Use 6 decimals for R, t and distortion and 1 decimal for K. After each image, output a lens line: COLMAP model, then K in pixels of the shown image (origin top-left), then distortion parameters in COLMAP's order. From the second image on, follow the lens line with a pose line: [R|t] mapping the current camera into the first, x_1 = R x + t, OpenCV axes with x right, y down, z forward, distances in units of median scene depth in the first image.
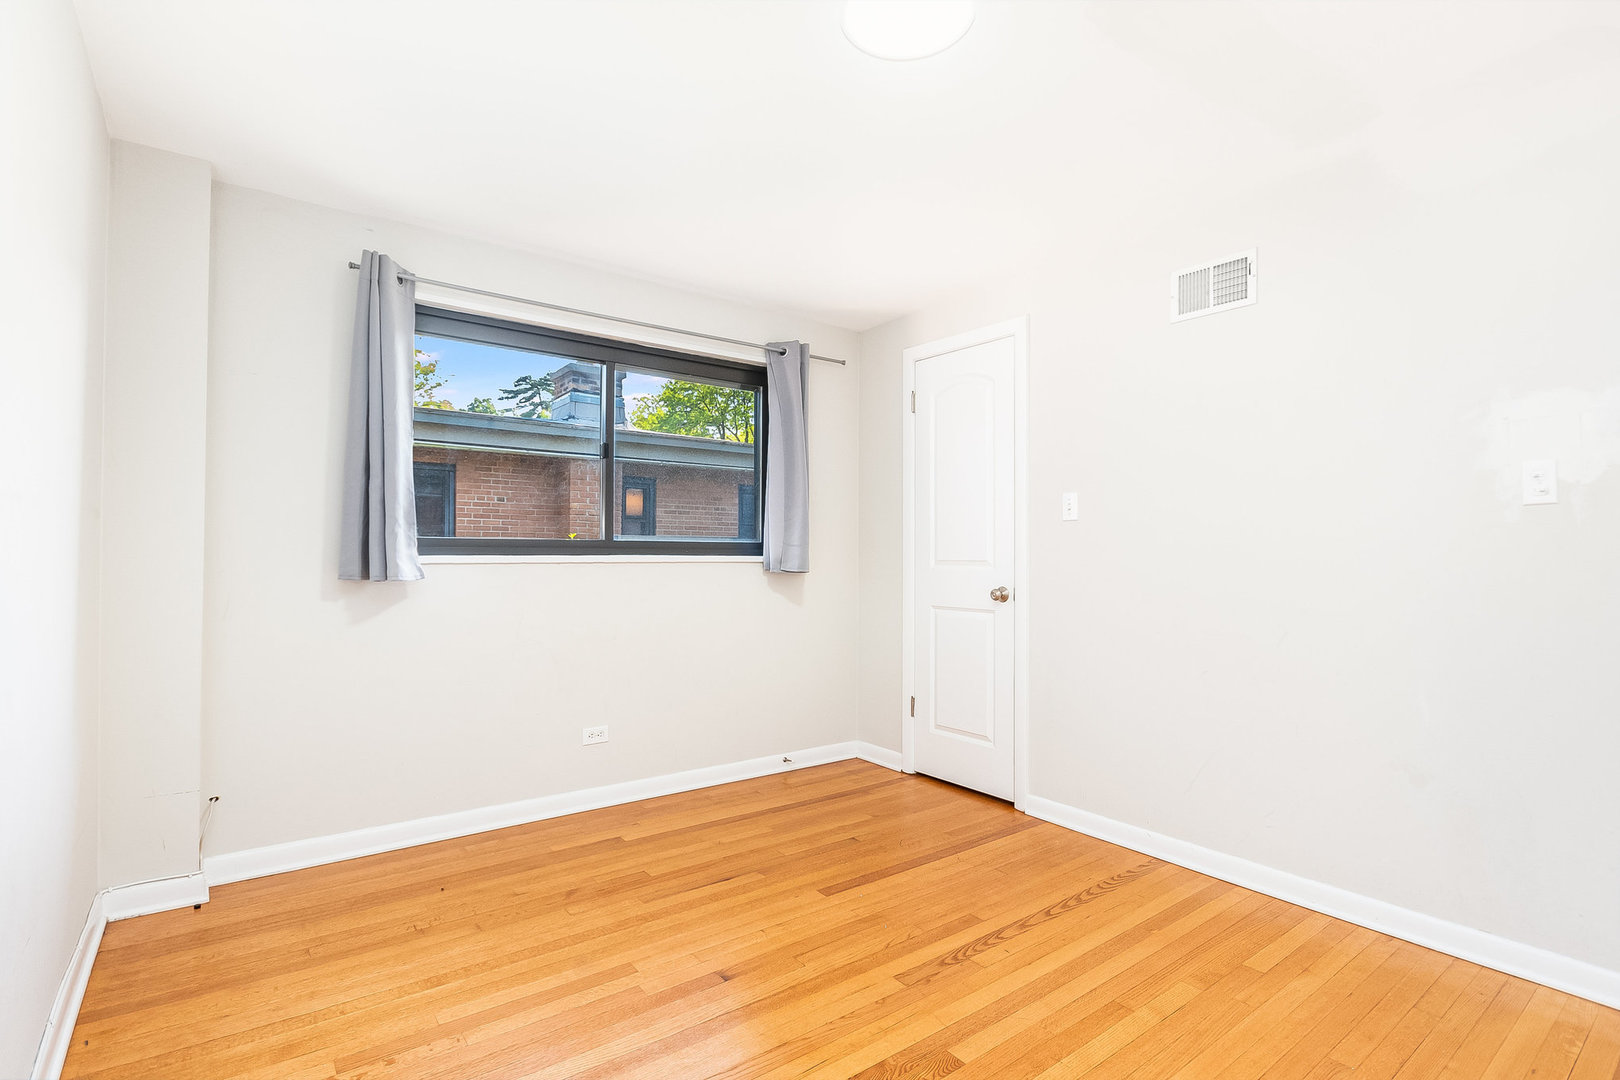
lens RADIAL K [[765.9, 0, 806.4], [0, 765.9, 545.7], [0, 0, 1]] dist [-0.003138, -0.000218]
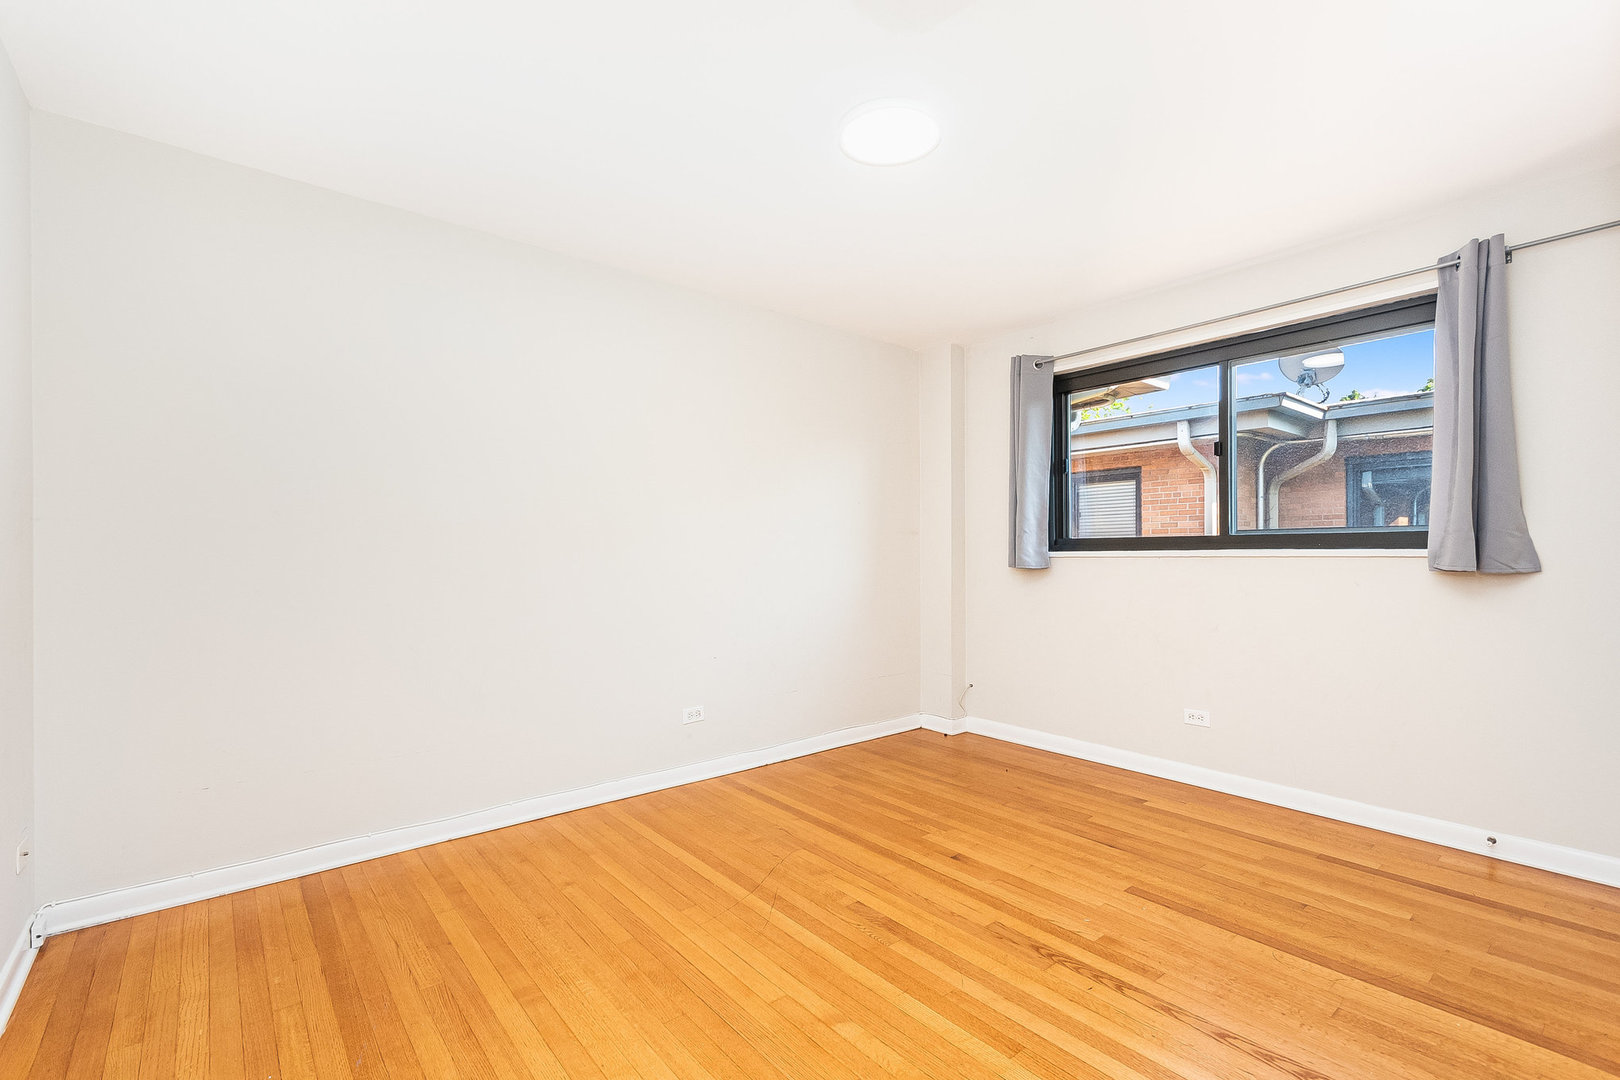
lens RADIAL K [[718.6, 0, 806.5], [0, 718.6, 549.5], [0, 0, 1]] dist [0.004788, -0.000362]
pose [[0.037737, -0.007802, -0.999257, 0.801137], [0.020695, 0.999761, -0.007025, 0.008542], [0.999073, -0.020414, 0.037889, 0.468890]]
